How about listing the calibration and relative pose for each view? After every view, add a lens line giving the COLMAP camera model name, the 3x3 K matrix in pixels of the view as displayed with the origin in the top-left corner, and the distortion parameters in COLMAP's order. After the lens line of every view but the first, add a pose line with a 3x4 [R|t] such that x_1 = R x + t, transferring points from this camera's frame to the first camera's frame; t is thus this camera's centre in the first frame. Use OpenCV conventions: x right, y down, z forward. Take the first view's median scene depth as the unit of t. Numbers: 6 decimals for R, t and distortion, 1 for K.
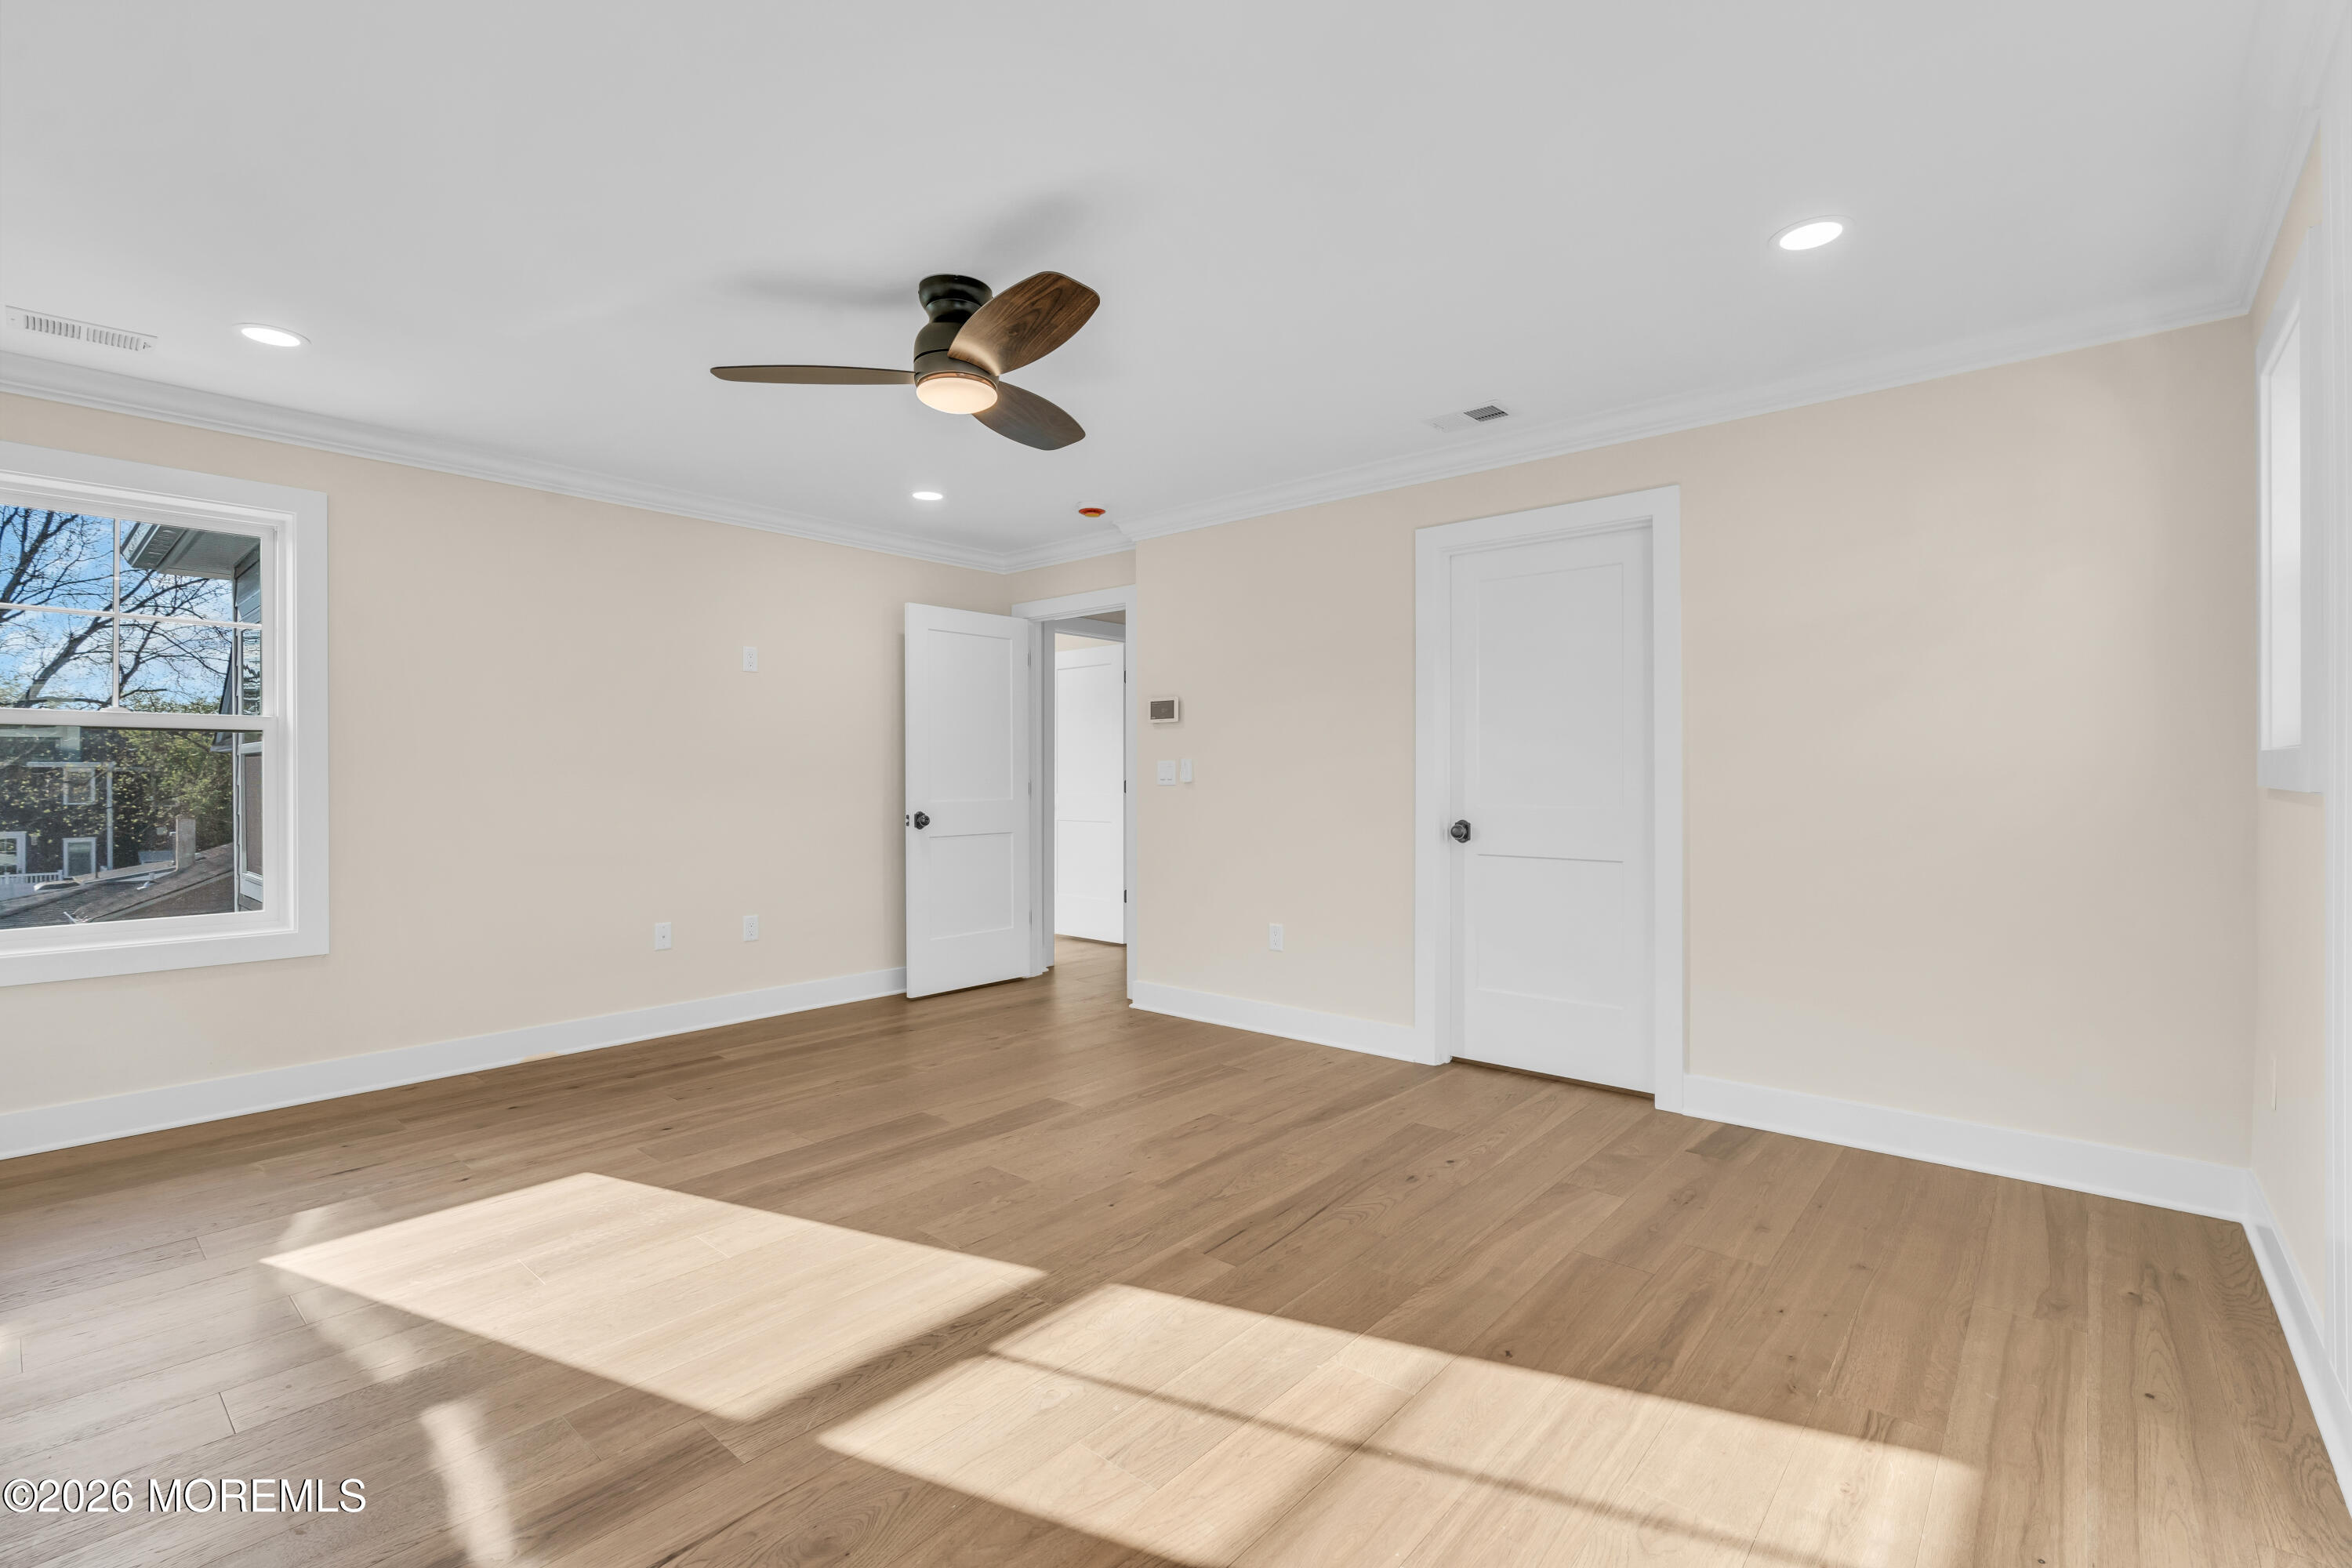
lens RADIAL K [[1059.8, 0, 1176.0], [0, 1059.8, 784.0], [0, 0, 1]] dist [-0.002206, -0.000470]
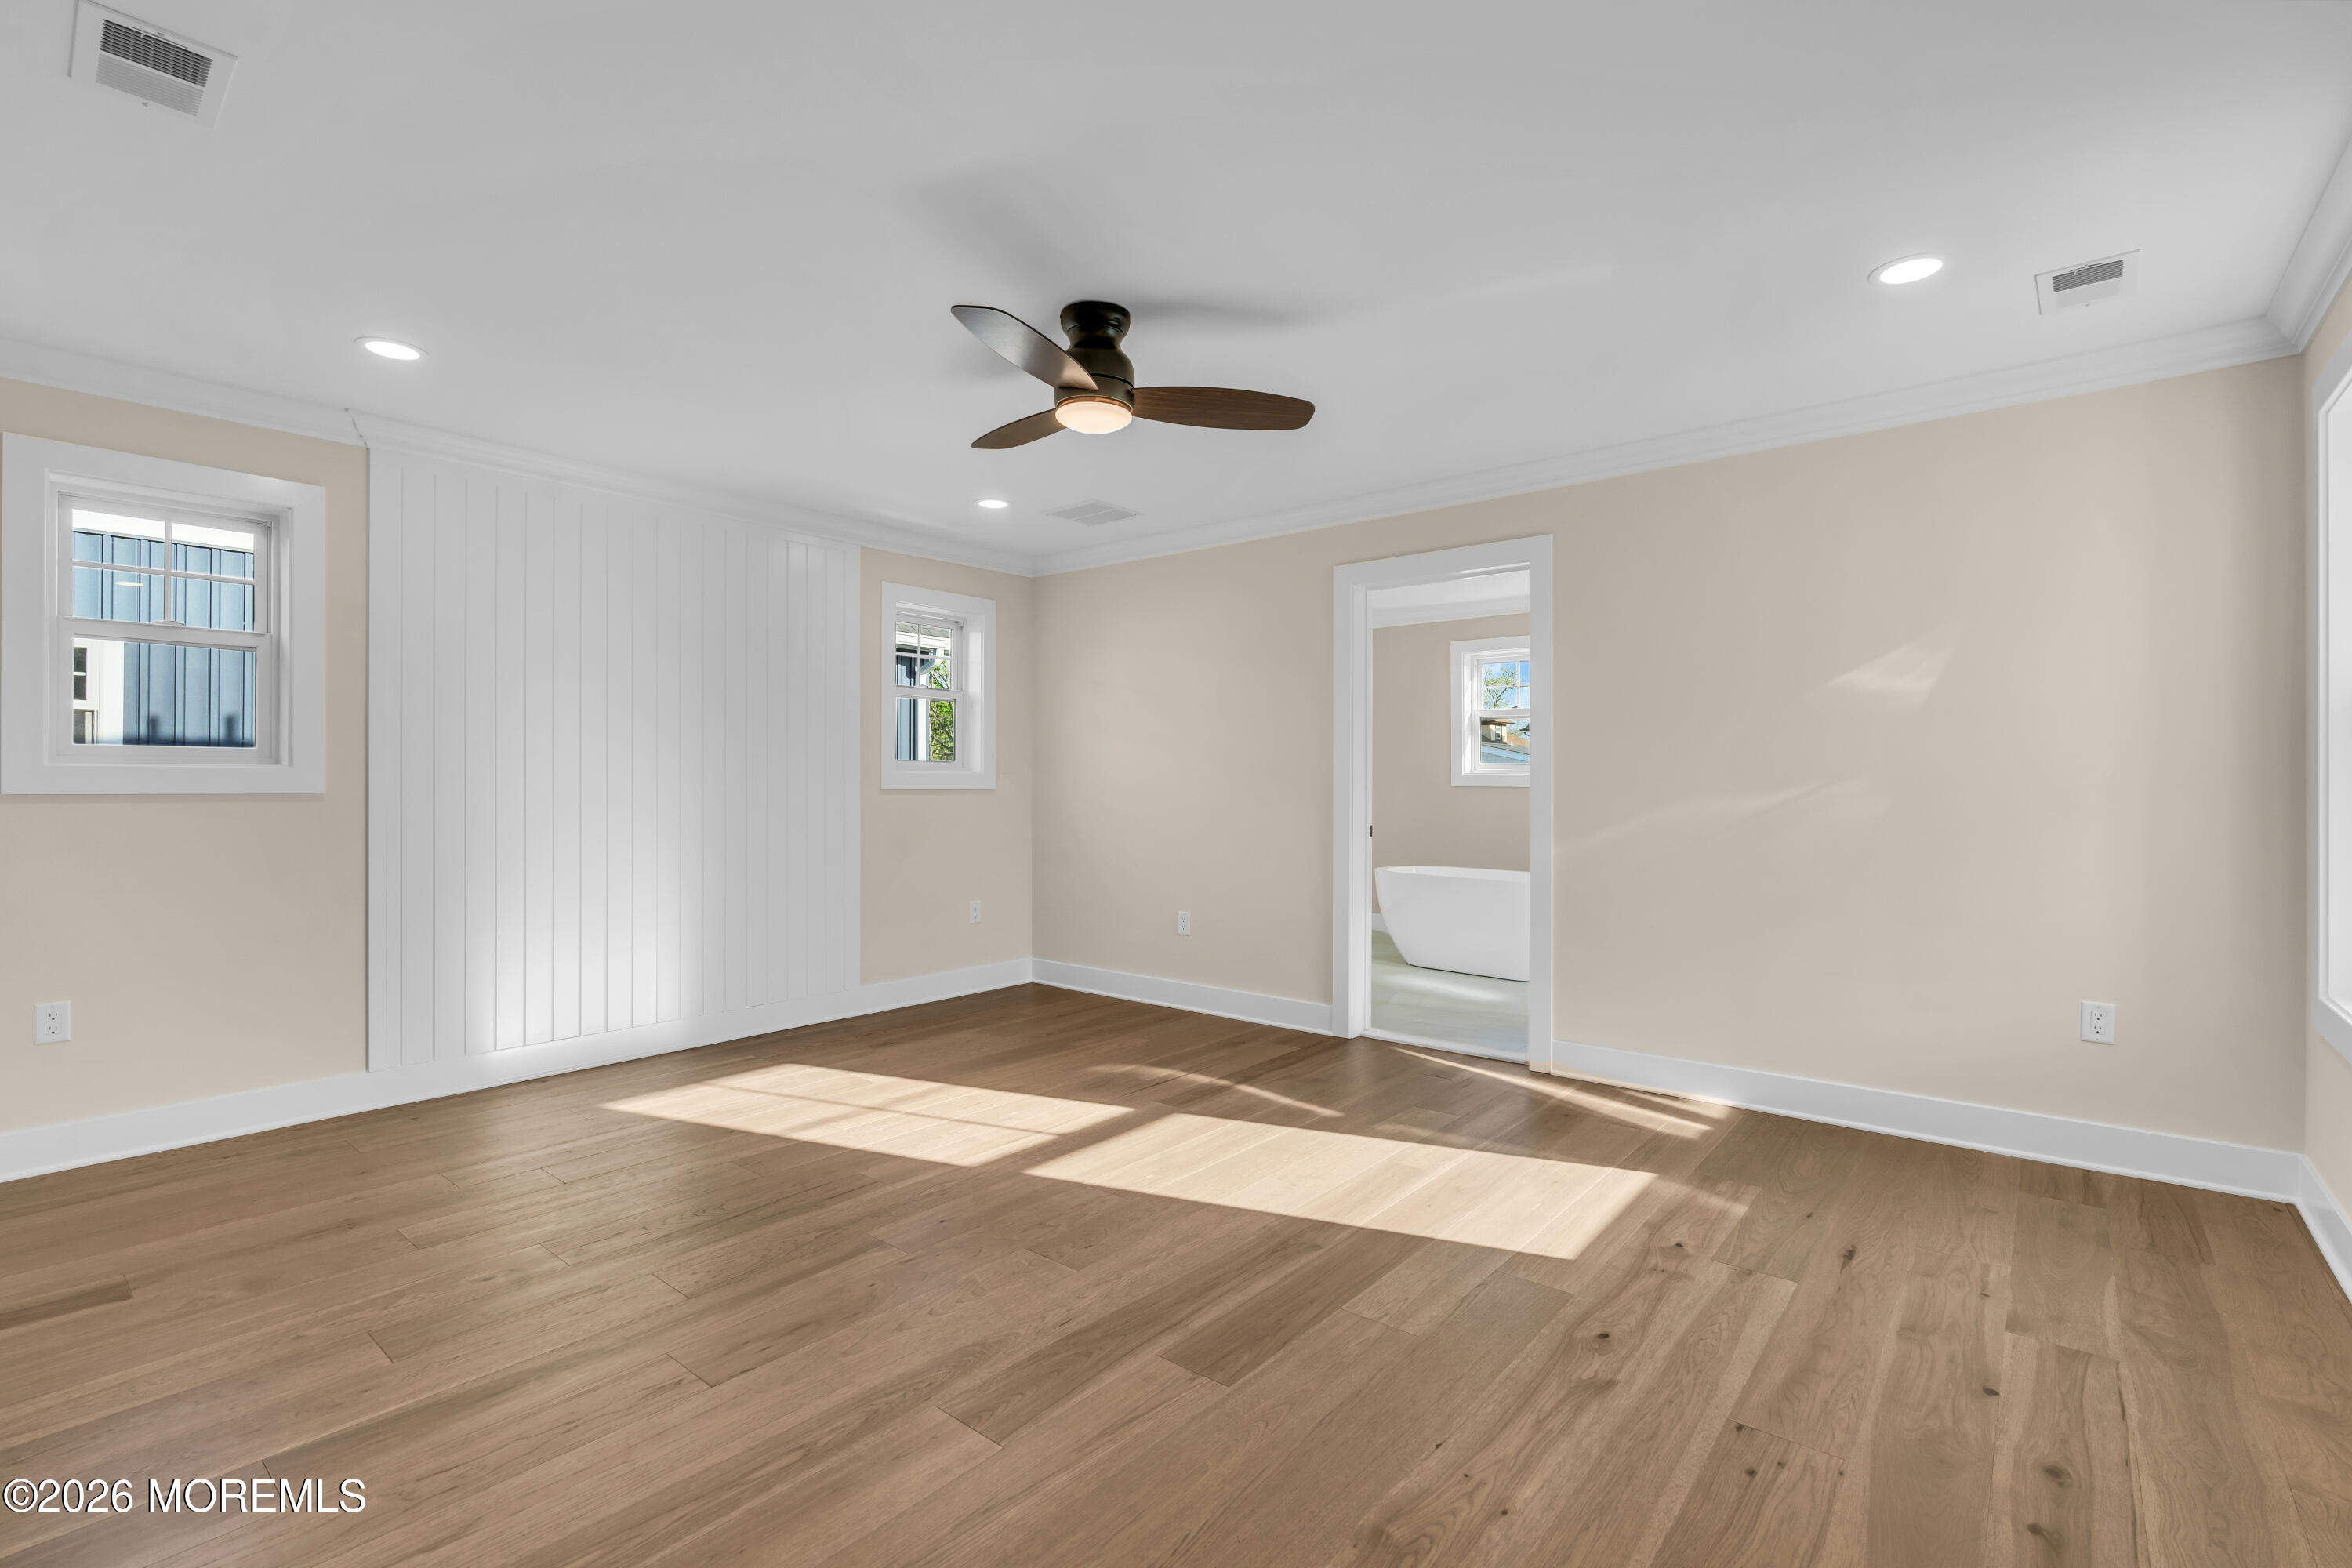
lens RADIAL K [[1059.8, 0, 1176.0], [0, 1059.8, 784.0], [0, 0, 1]] dist [-0.002206, -0.000470]
pose [[-0.999589, 0.001178, -0.028656, -0.236801], [0.000923, 0.999960, 0.008897, -0.014442], [0.028665, 0.008867, -0.999550, 1.876106]]
